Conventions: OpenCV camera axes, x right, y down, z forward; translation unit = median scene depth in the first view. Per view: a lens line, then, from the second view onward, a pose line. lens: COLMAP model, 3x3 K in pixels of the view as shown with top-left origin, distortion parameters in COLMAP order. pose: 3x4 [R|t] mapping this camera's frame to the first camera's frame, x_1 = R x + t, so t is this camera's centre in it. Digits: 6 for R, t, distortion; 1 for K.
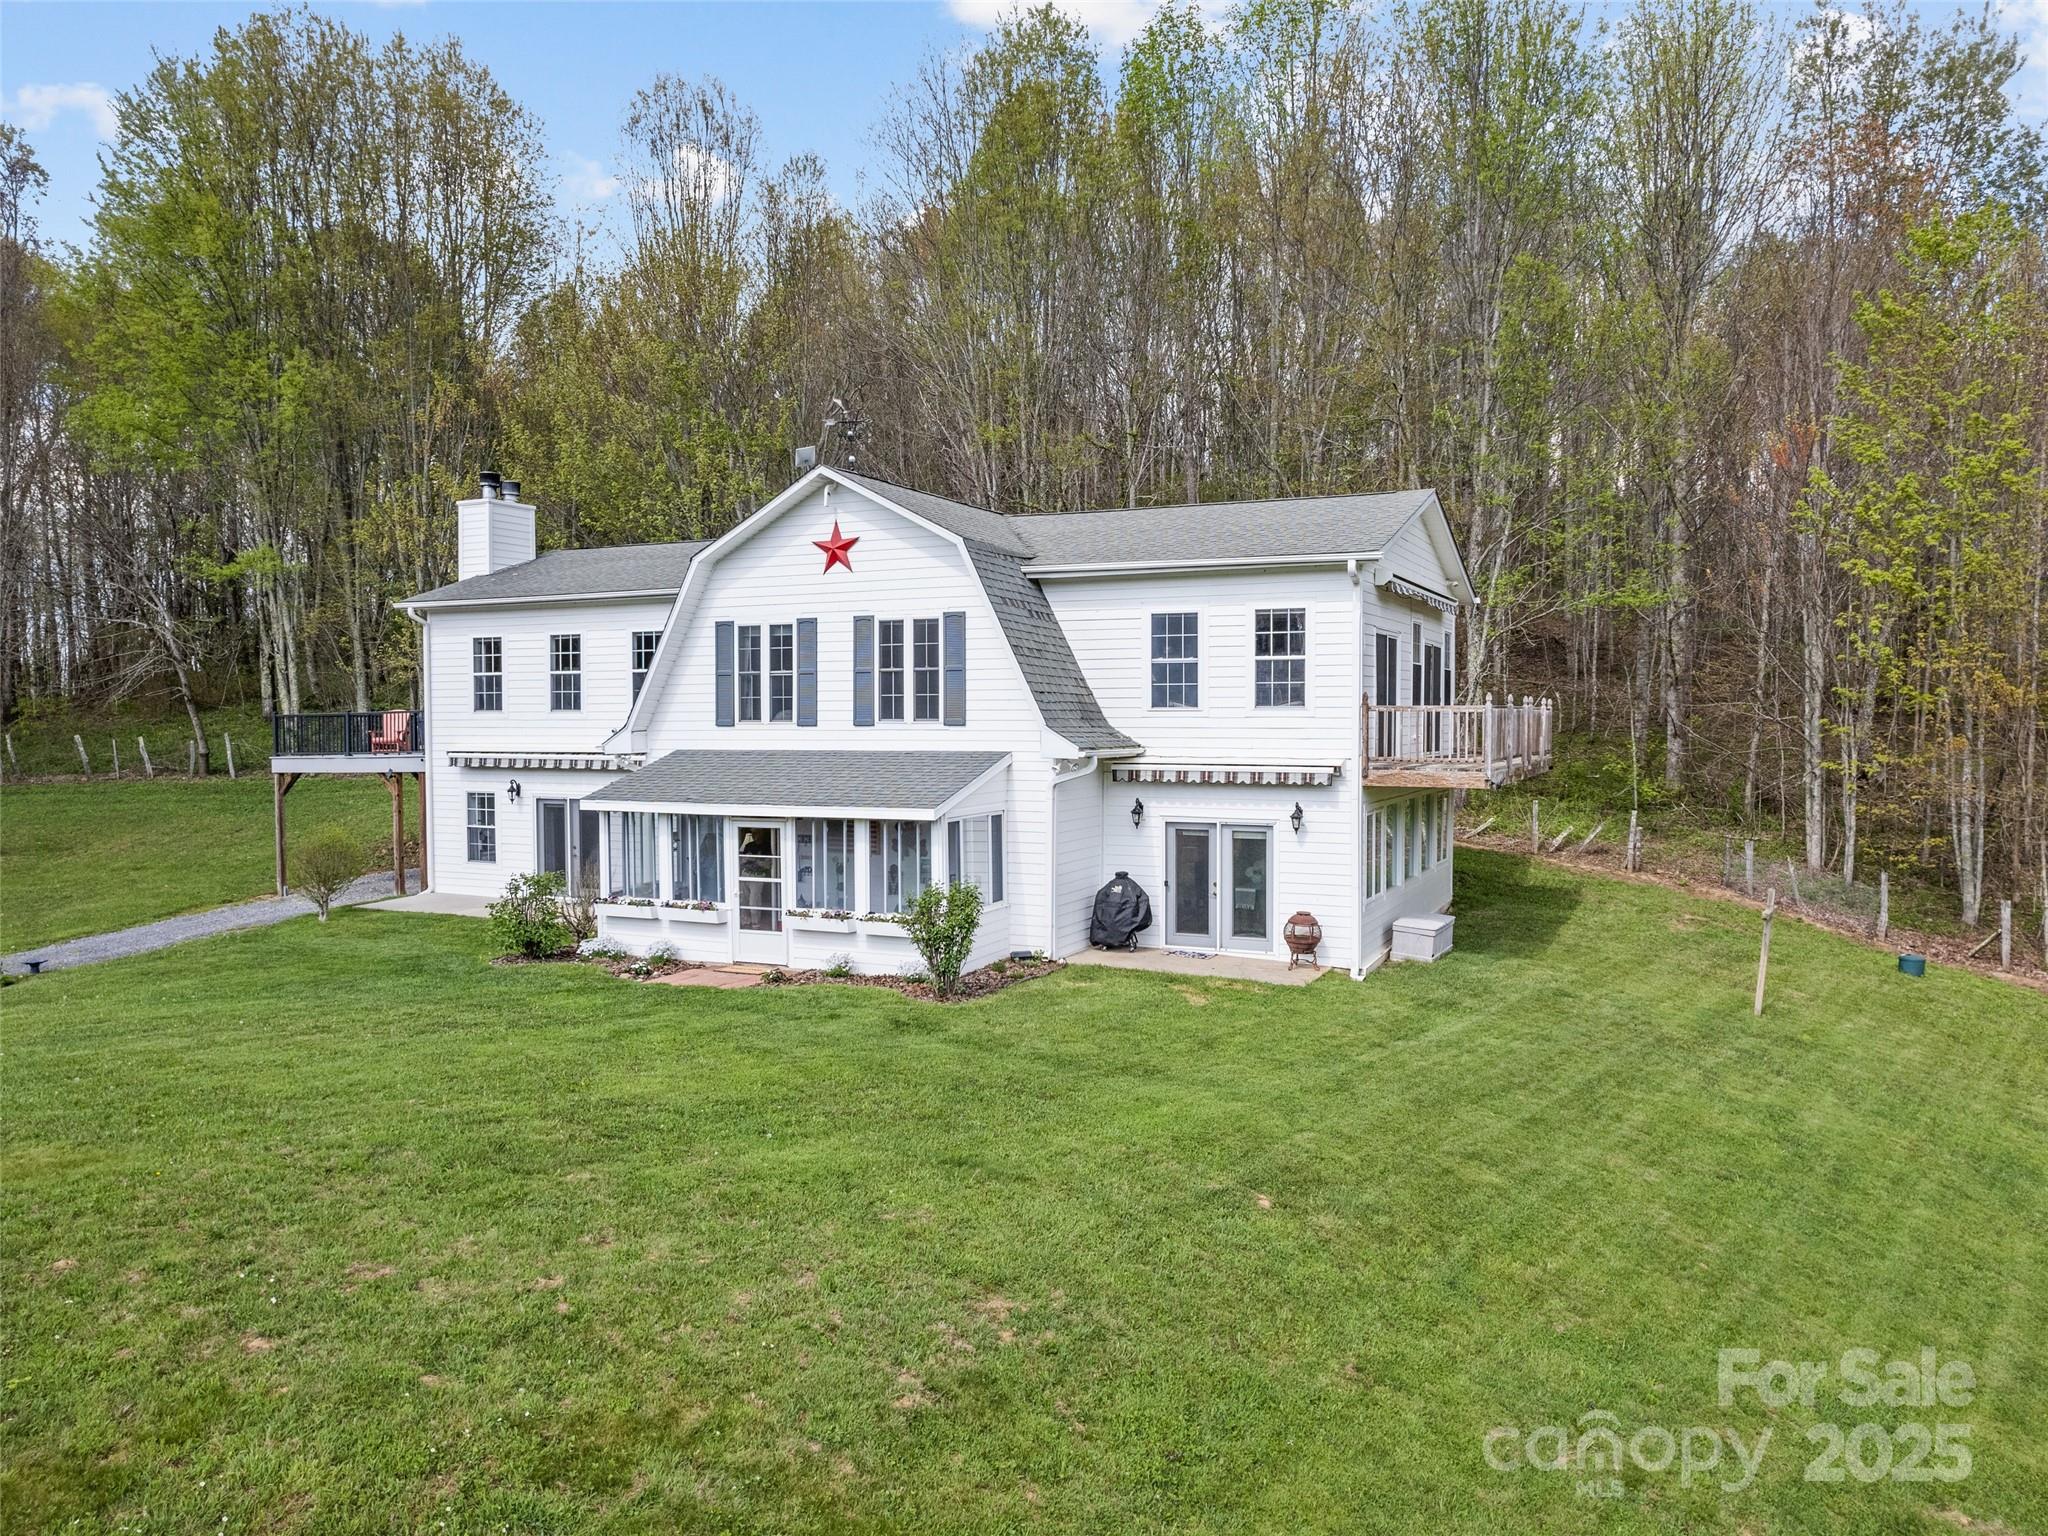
lens RADIAL K [[1485.8, 0, 1027.7], [0, 1485.8, 758.3], [0, 0, 1]] dist [-0.042105, 0.020928]
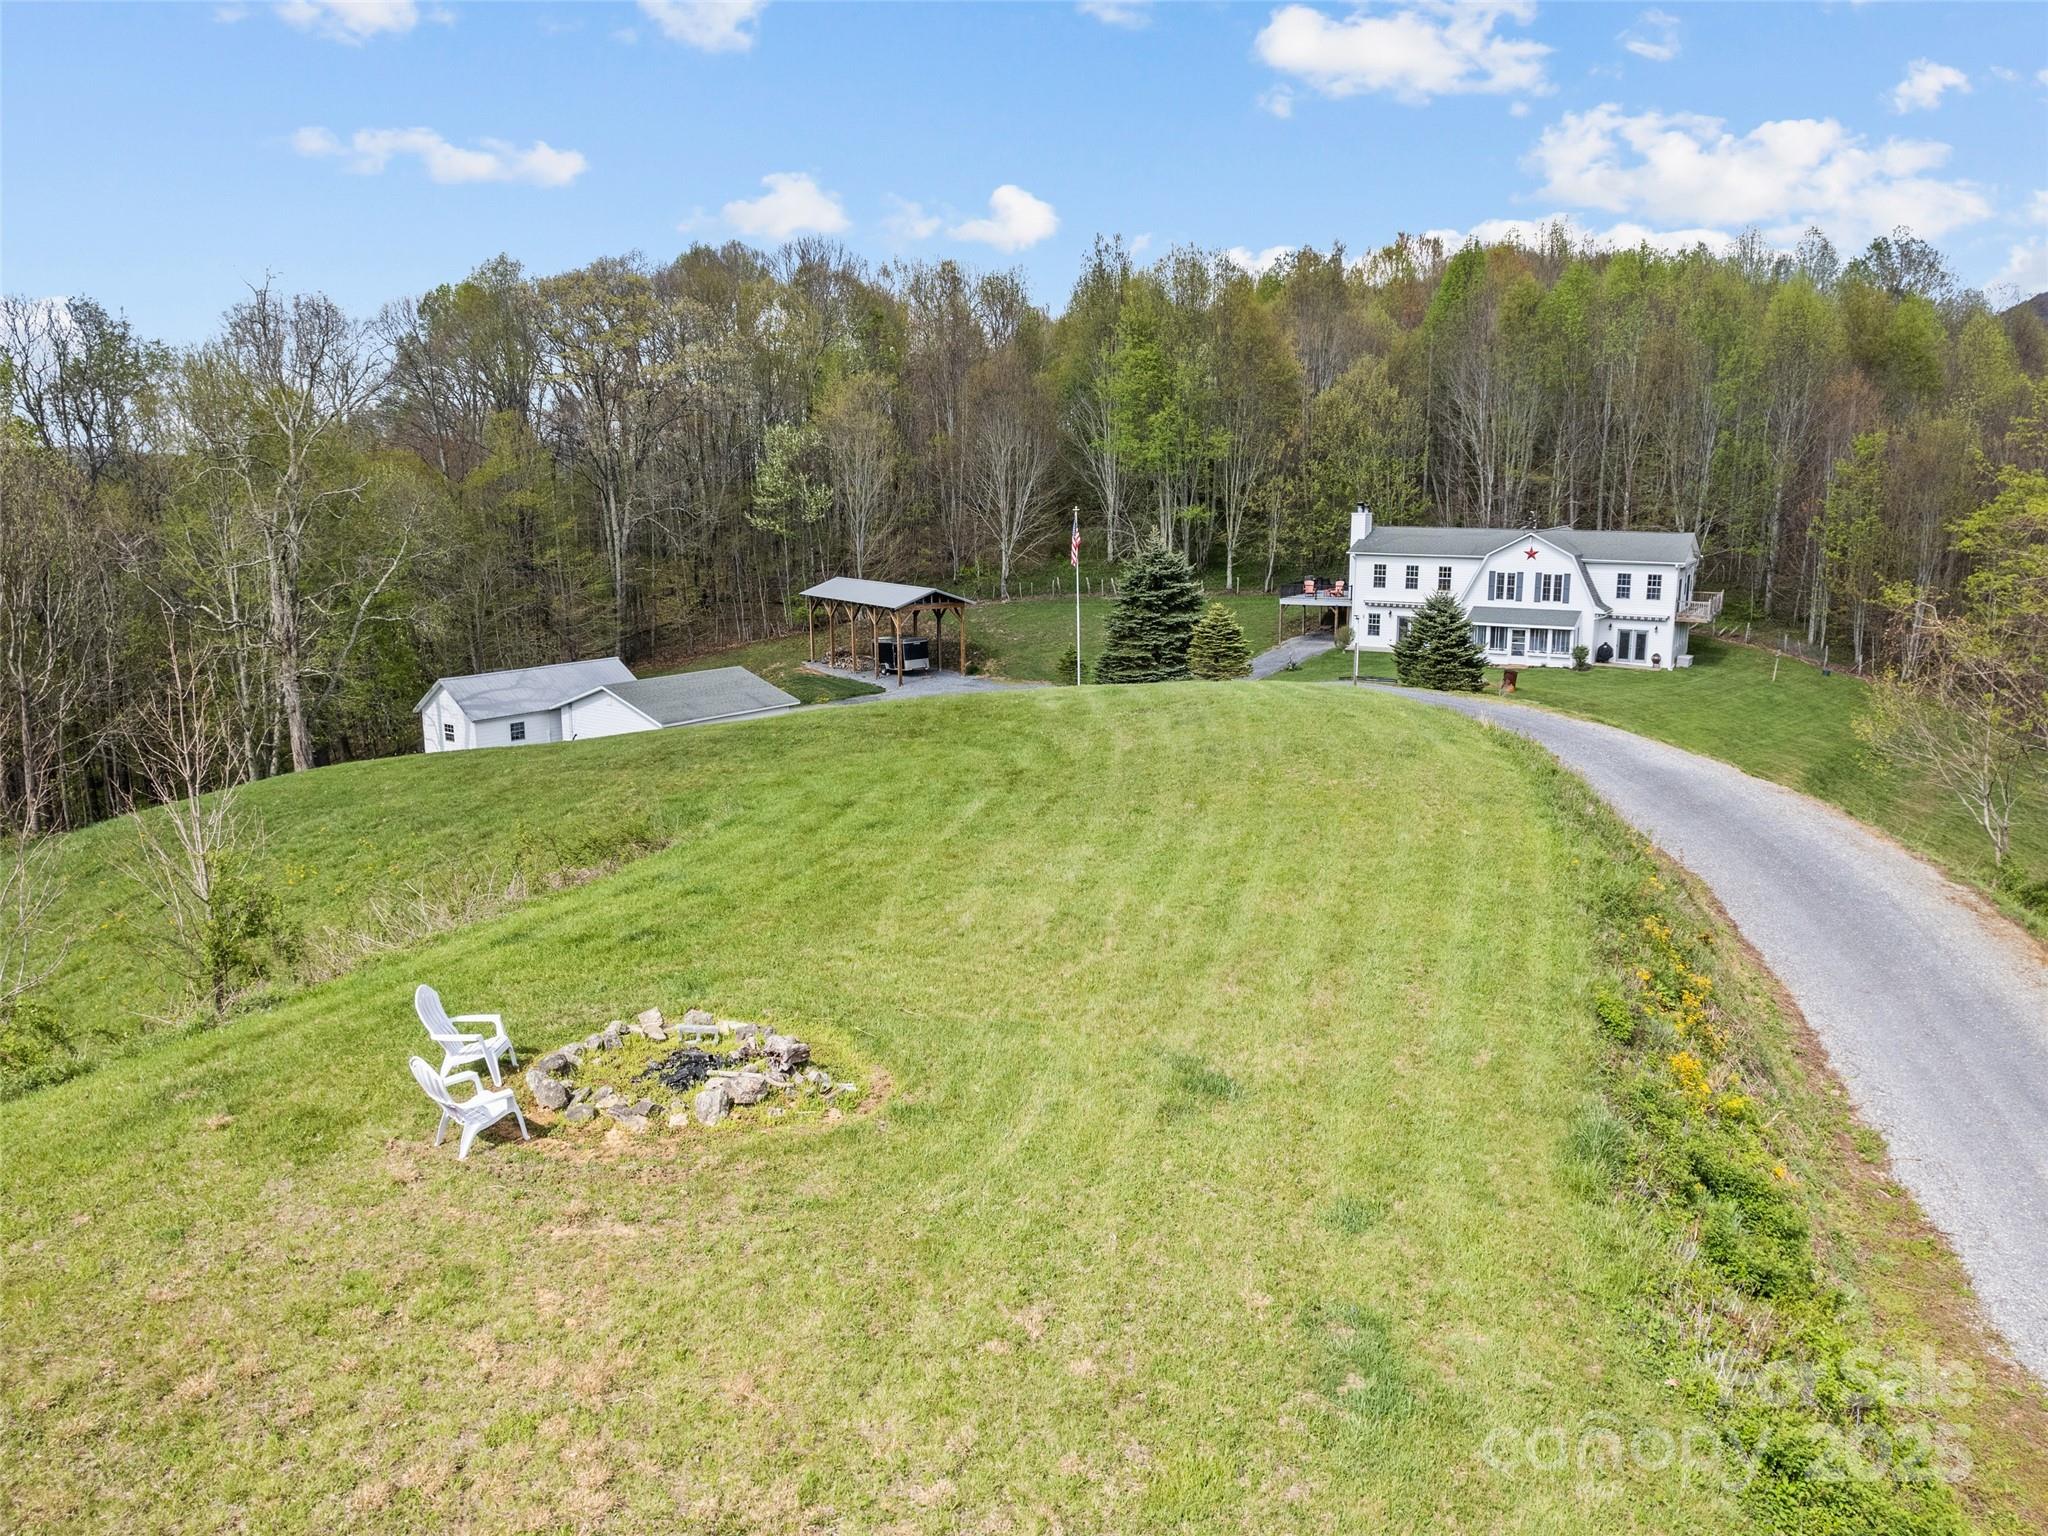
lens RADIAL K [[1485.8, 0, 1048.3], [0, 1485.8, 743.4], [0, 0, 1]] dist [-0.042105, 0.020928]
pose [[0.997638, 0.016845, -0.066588, -1.093730], [-0.006564, 0.988405, 0.151697, -0.228659], [0.068371, -0.150902, 0.986181, -2.833536]]
